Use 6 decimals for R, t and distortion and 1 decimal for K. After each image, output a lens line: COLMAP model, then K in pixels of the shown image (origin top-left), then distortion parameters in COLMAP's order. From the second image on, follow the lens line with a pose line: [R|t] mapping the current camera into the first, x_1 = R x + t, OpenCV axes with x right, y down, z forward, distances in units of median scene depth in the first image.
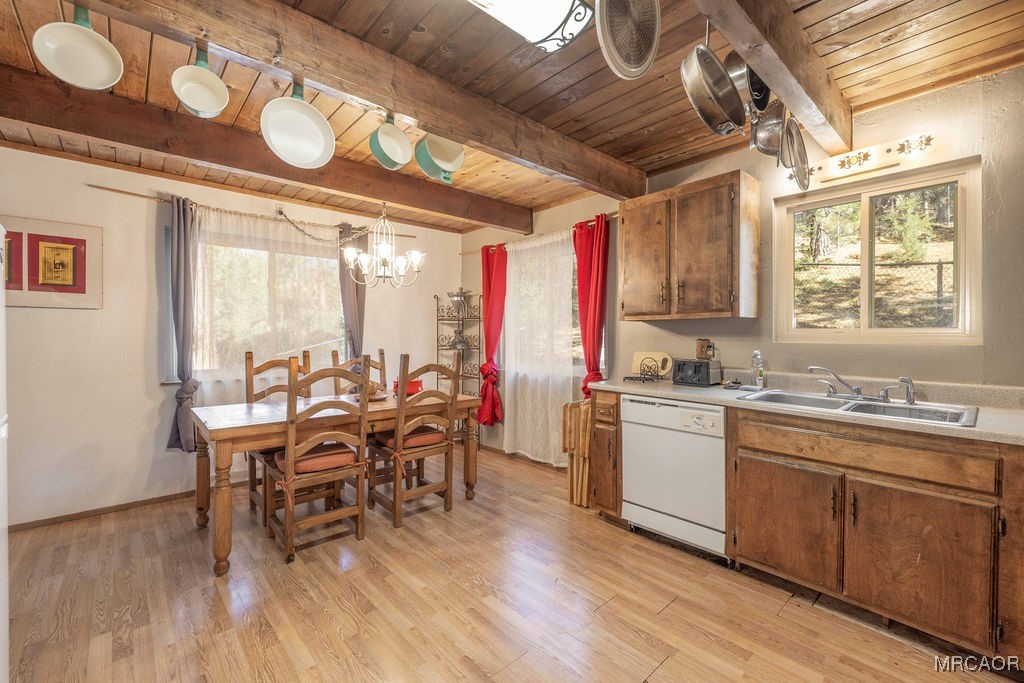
lens RADIAL K [[432.1, 0, 511.8], [0, 432.1, 336.2], [0, 0, 1]] dist [-0.000800, -0.000039]
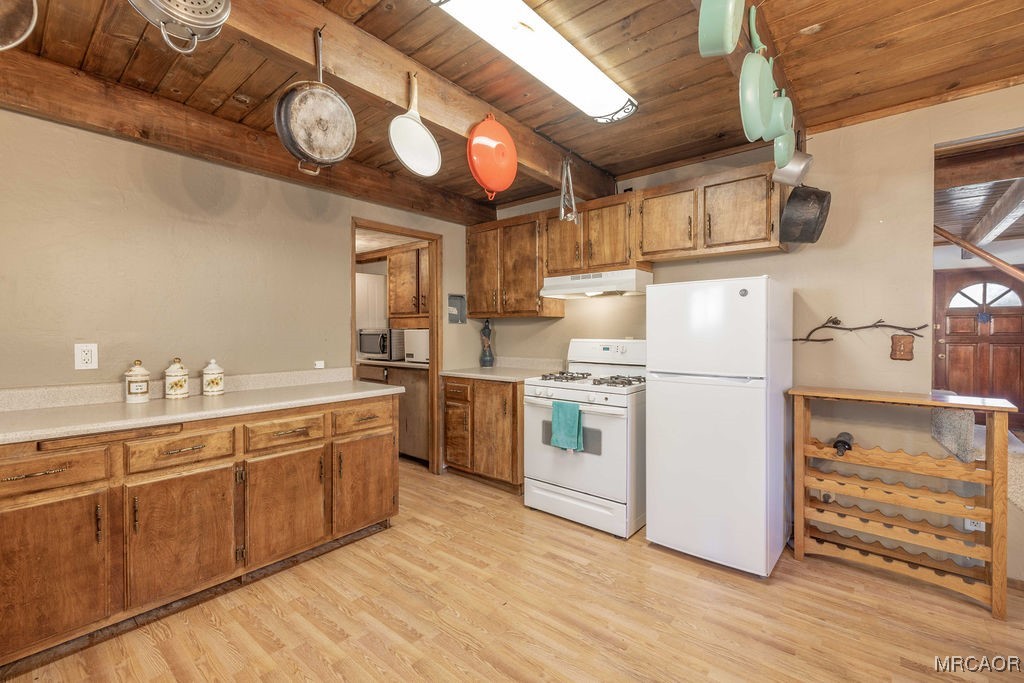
lens RADIAL K [[440.6, 0, 516.7], [0, 440.6, 337.7], [0, 0, 1]] dist [-0.001835, 0.011640]
pose [[-0.988795, 0.003416, -0.149238, 0.064946], [0.001160, 0.999884, 0.015201, -0.003256], [0.149273, 0.014857, -0.988684, 1.086646]]
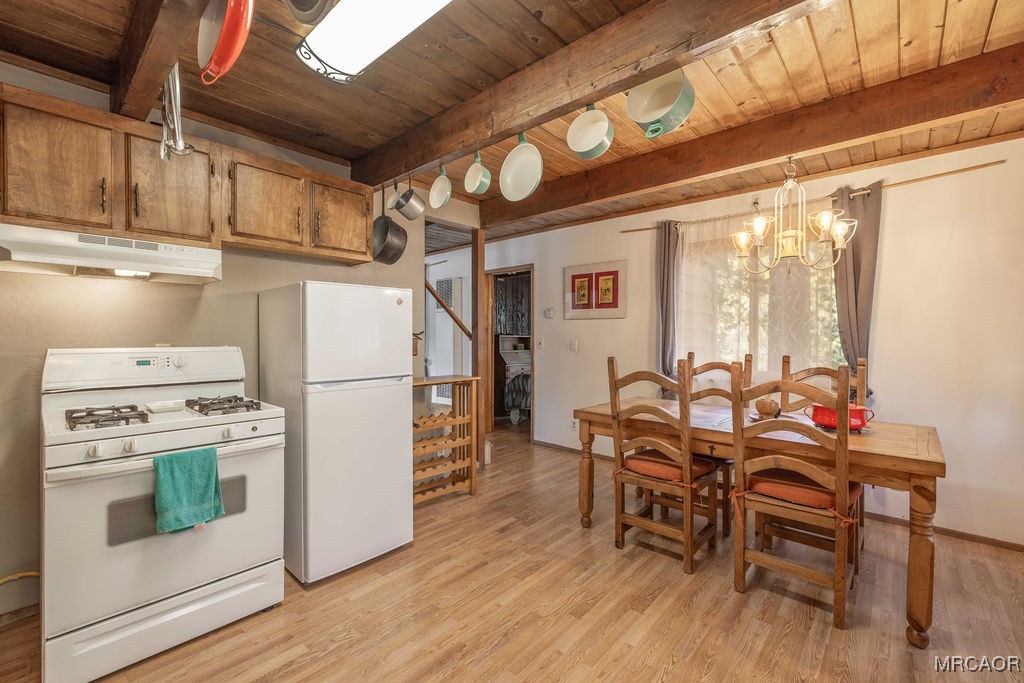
lens RADIAL K [[440.6, 0, 516.7], [0, 440.6, 337.7], [0, 0, 1]] dist [-0.001835, 0.011640]
pose [[0.106012, 0.004380, -0.994355, 0.455162], [-0.004850, 0.999981, 0.003888, -0.003362], [0.994353, 0.004410, 0.106031, 0.519822]]
